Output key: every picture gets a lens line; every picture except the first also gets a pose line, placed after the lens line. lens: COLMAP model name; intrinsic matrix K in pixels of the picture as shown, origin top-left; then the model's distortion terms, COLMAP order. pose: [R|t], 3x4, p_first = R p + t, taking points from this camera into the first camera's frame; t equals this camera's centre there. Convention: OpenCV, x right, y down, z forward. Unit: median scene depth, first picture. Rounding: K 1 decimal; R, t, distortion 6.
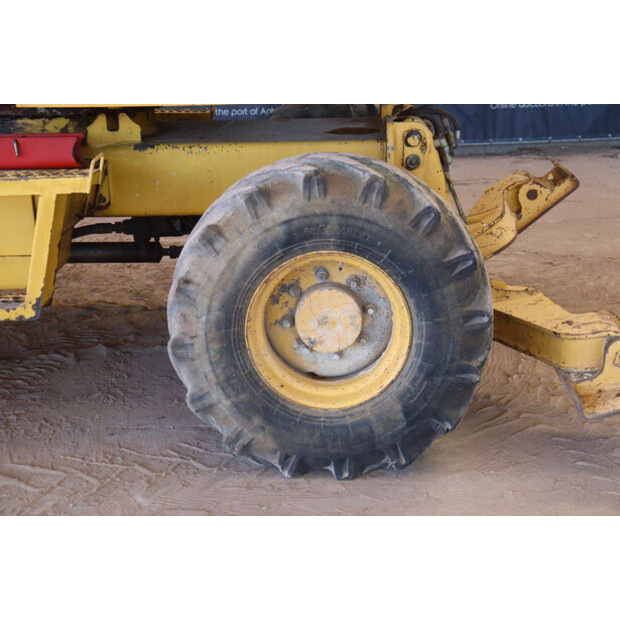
lens RADIAL K [[1113.9, 0, 307.3], [0, 1113.9, 309.4], [0, 0, 1]] dist [0.130007, 0.000000]
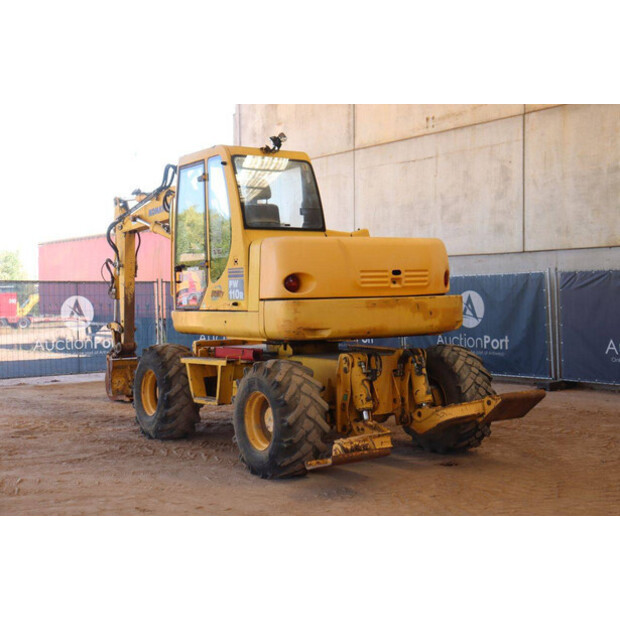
lens RADIAL K [[869.6, 0, 288.7], [0, 869.6, 304.6], [0, 0, 1]] dist [0.085079, 0.000000]
pose [[0.563125, 0.021736, -0.826086, 1.813594], [-0.208056, 0.971181, -0.116273, -0.024445], [0.799752, 0.237348, 0.551419, -0.216225]]
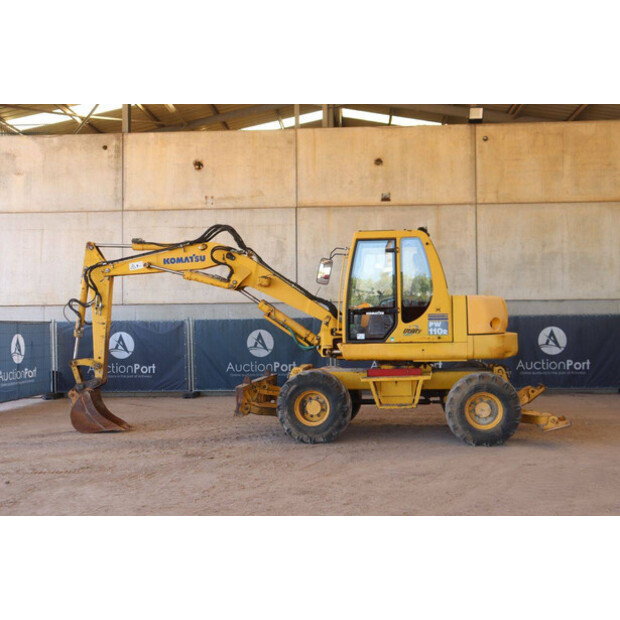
lens RADIAL K [[763.7, 0, 313.1], [0, 763.7, 309.2], [0, 0, 1]] dist [-0.001000, 0.000000]
pose [[0.994319, 0.005079, -0.106320, -0.326526], [-0.033913, 0.961925, -0.271203, 0.463269], [0.100895, 0.273268, 0.956632, -2.030868]]
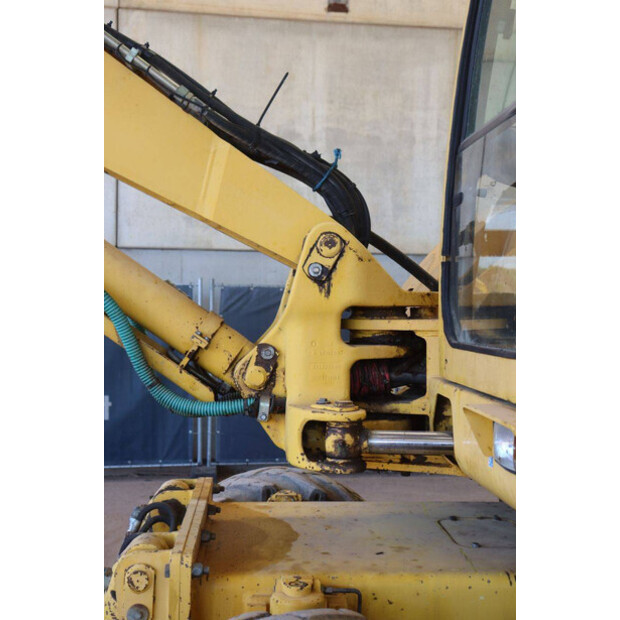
lens RADIAL K [[886.4, 0, 310.4], [0, 886.4, 311.8], [0, 0, 1]] dist [0.116857, 0.000000]
pose [[0.994196, 0.029927, 0.103337, -0.702779], [-0.002312, 0.966250, -0.257597, -0.180959], [-0.107558, 0.255863, 0.960711, 0.534782]]
